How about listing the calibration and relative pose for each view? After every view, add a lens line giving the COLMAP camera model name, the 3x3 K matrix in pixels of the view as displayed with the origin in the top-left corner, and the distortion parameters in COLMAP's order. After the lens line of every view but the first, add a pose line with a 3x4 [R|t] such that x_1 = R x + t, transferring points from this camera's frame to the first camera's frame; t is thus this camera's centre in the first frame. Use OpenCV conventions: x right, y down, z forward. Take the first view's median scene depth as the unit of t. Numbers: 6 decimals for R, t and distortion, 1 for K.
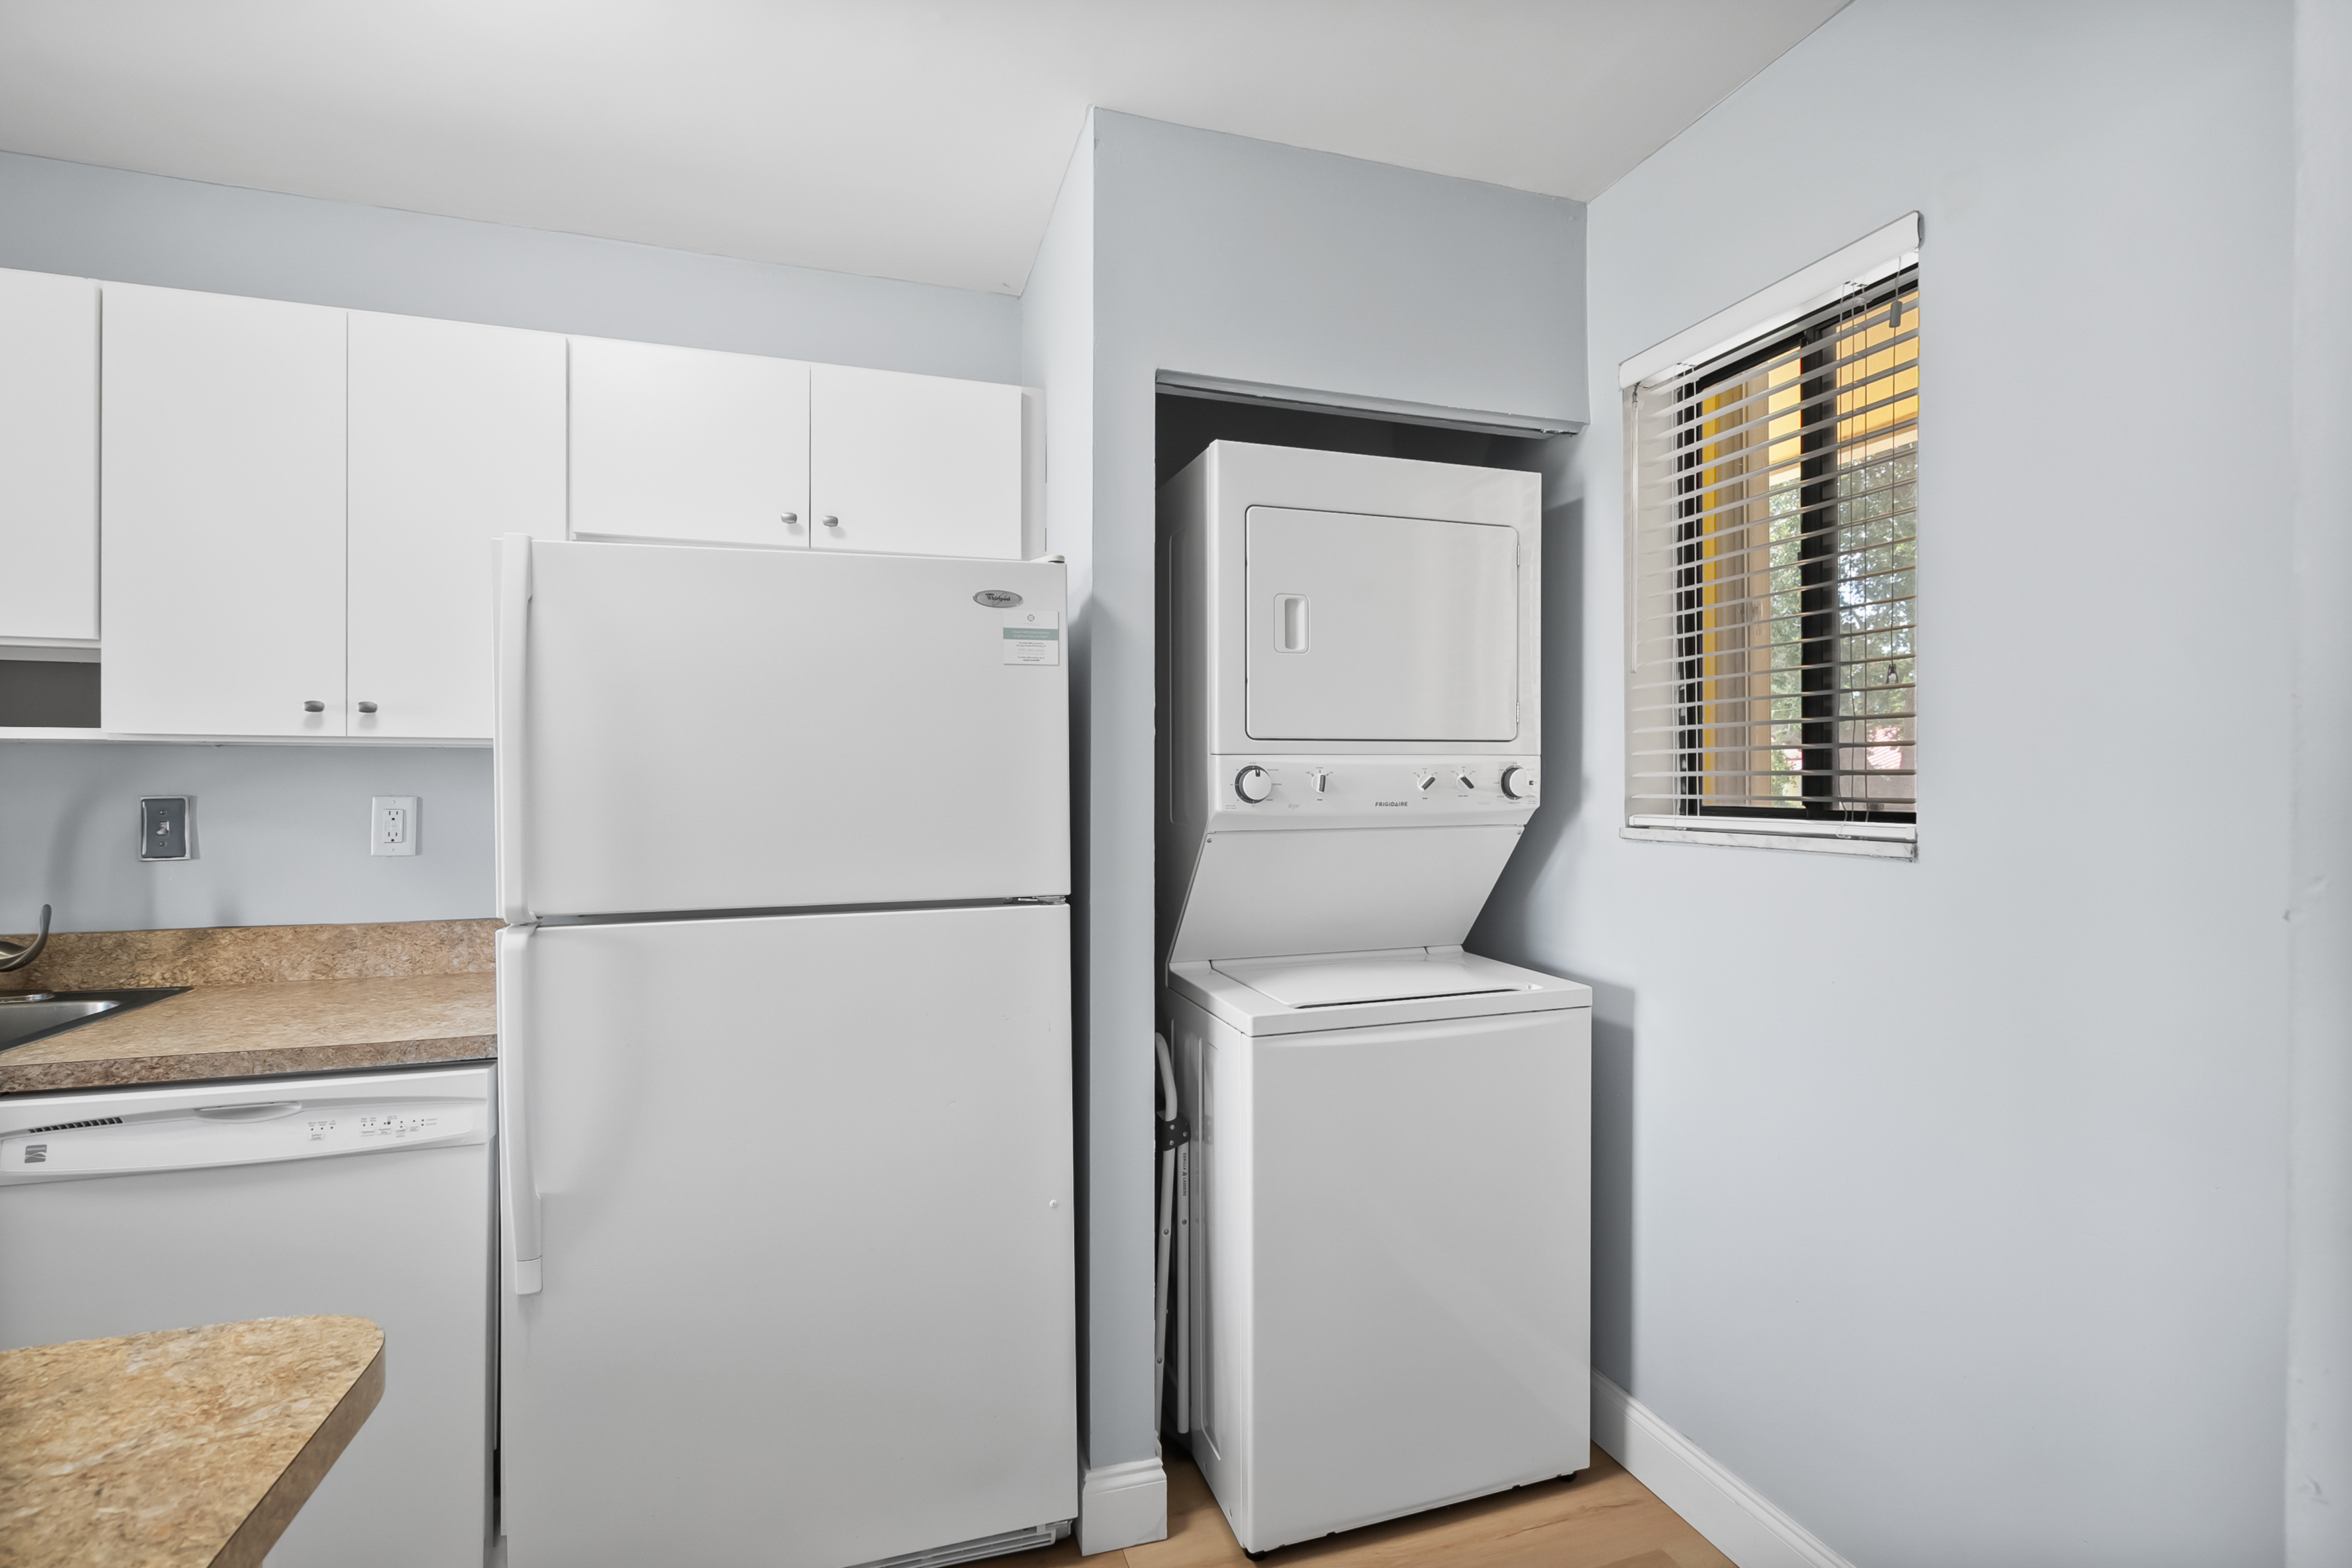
lens RADIAL K [[1067.7, 0, 1162.6], [0, 1067.7, 783.7], [0, 0, 1]] dist [-0.006774, -0.000318]
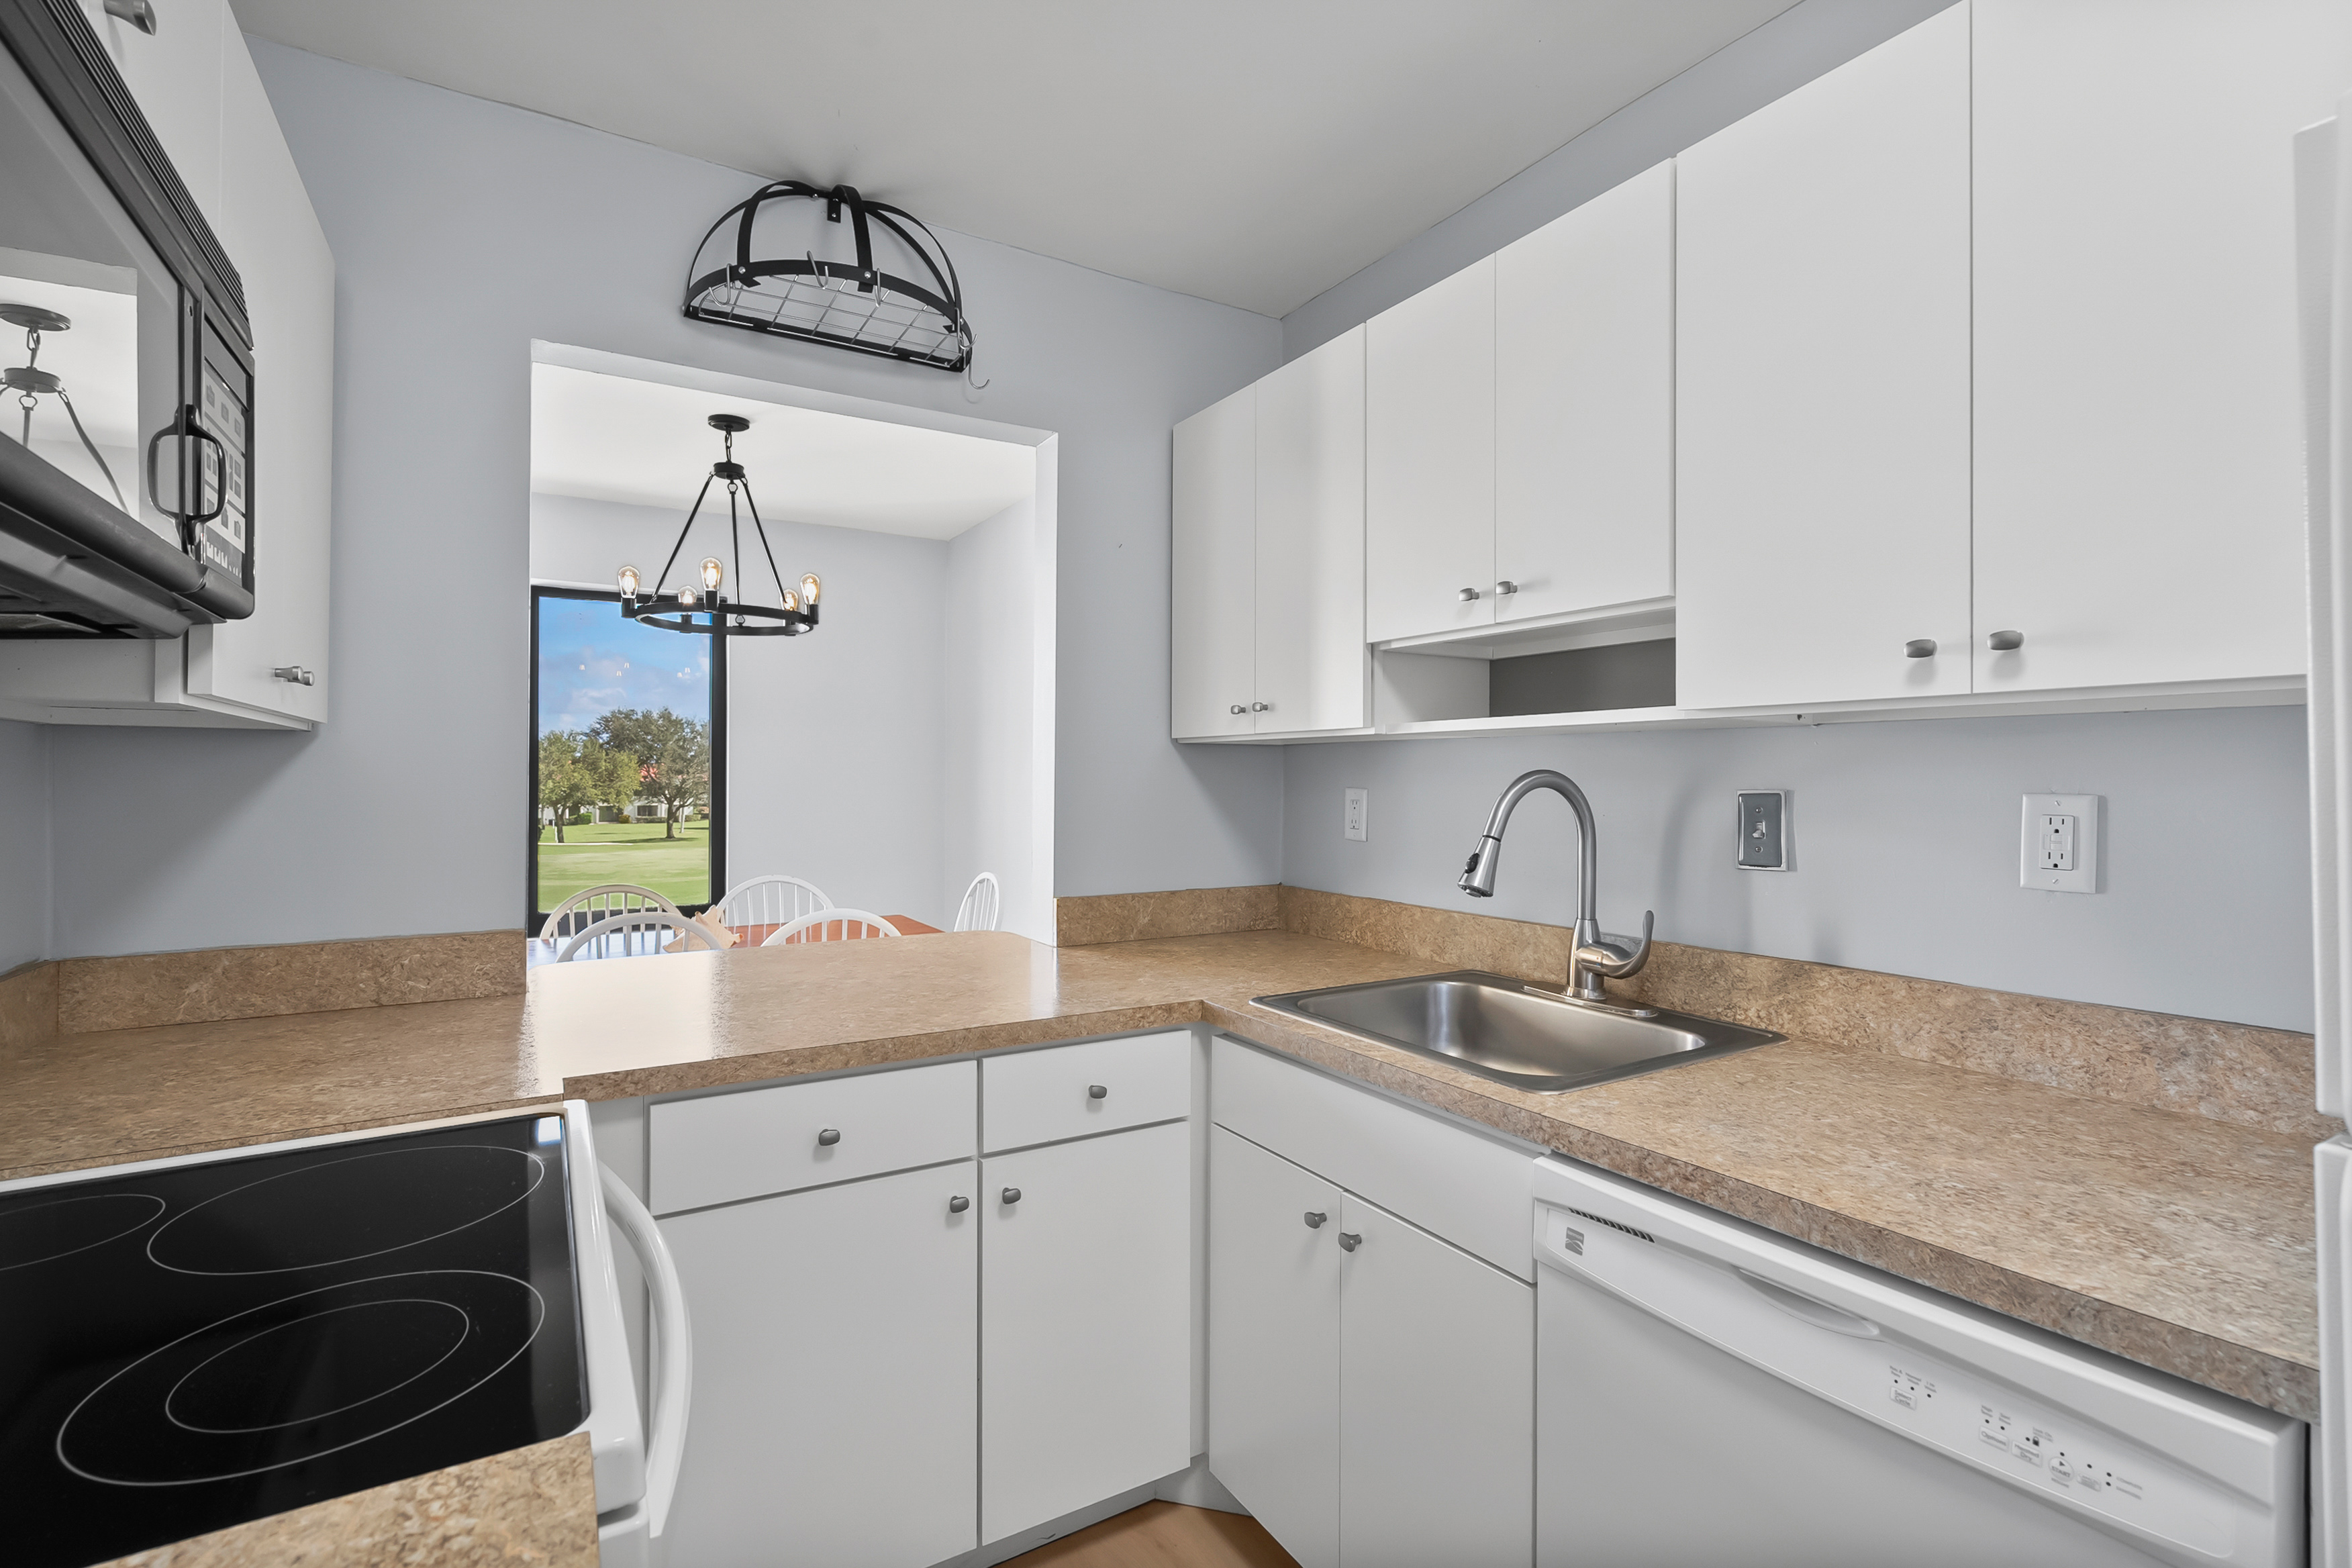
lens RADIAL K [[1067.7, 0, 1185.0], [0, 1067.7, 775.0], [0, 0, 1]] dist [-0.006774, -0.000318]
pose [[0.245666, -0.005552, -0.969339, -0.265542], [-0.000753, 0.999982, -0.005918, 0.005332], [0.969354, 0.002184, 0.245657, 0.380752]]
